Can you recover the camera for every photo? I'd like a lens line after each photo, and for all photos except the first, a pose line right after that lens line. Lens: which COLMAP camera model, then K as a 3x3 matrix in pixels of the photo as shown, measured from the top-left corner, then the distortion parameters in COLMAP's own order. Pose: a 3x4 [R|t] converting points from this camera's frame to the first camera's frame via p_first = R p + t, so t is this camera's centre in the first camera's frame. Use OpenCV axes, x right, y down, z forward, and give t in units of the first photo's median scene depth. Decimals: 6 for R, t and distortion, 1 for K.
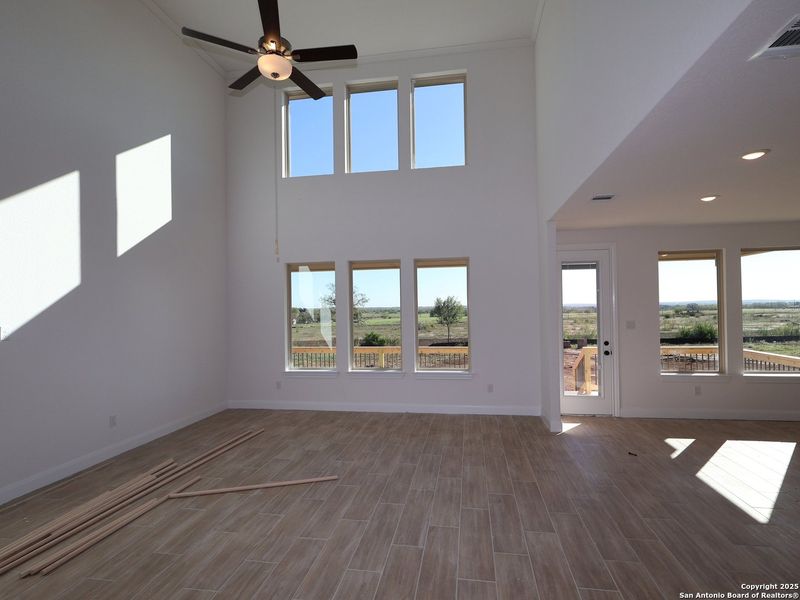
lens RADIAL K [[439.1, 0, 413.1], [0, 439.1, 301.4], [0, 0, 1]] dist [-0.000138, -0.000023]
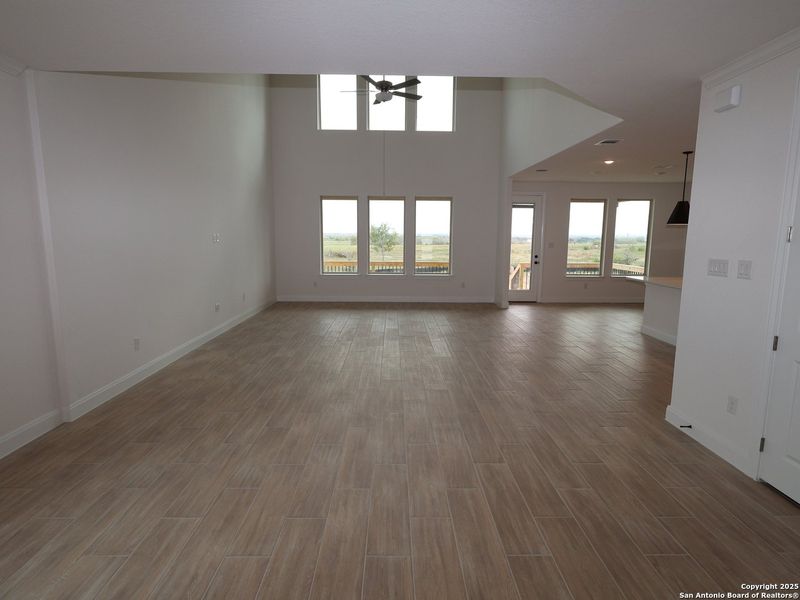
lens RADIAL K [[419.9, 0, 400.0], [0, 419.9, 300.0], [0, 0, 1]] dist [0.009345, 0.001160]
pose [[0.982889, -0.006071, 0.184098, -0.297339], [-0.023903, 0.986801, 0.160162, 0.017119], [-0.182641, -0.161822, 0.969771, -0.373517]]
